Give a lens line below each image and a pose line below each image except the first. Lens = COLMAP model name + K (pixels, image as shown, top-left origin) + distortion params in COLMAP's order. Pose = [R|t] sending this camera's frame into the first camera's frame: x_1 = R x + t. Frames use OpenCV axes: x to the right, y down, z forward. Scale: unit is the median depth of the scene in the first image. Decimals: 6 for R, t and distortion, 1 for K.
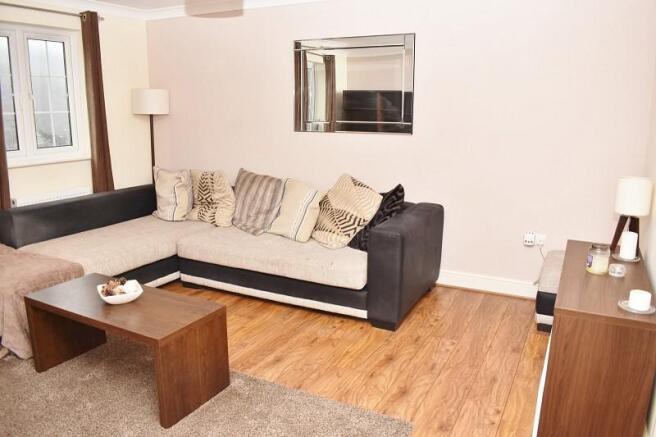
lens RADIAL K [[508.0, 0, 324.0], [0, 508.0, 219.0], [0, 0, 1]] dist [-0.095770, 0.004344]
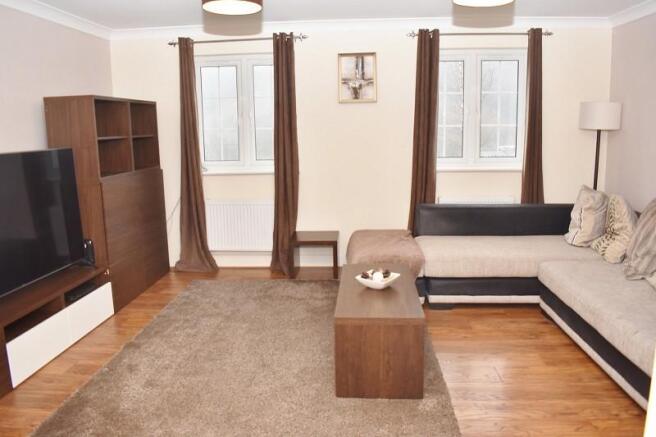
lens RADIAL K [[508.0, 0, 324.0], [0, 508.0, 219.0], [0, 0, 1]] dist [-0.095770, 0.004344]
pose [[0.402555, 0.152306, -0.902636, 0.335703], [-0.175945, 0.980549, 0.086985, -0.041974], [0.898328, 0.123798, 0.421523, 0.210031]]
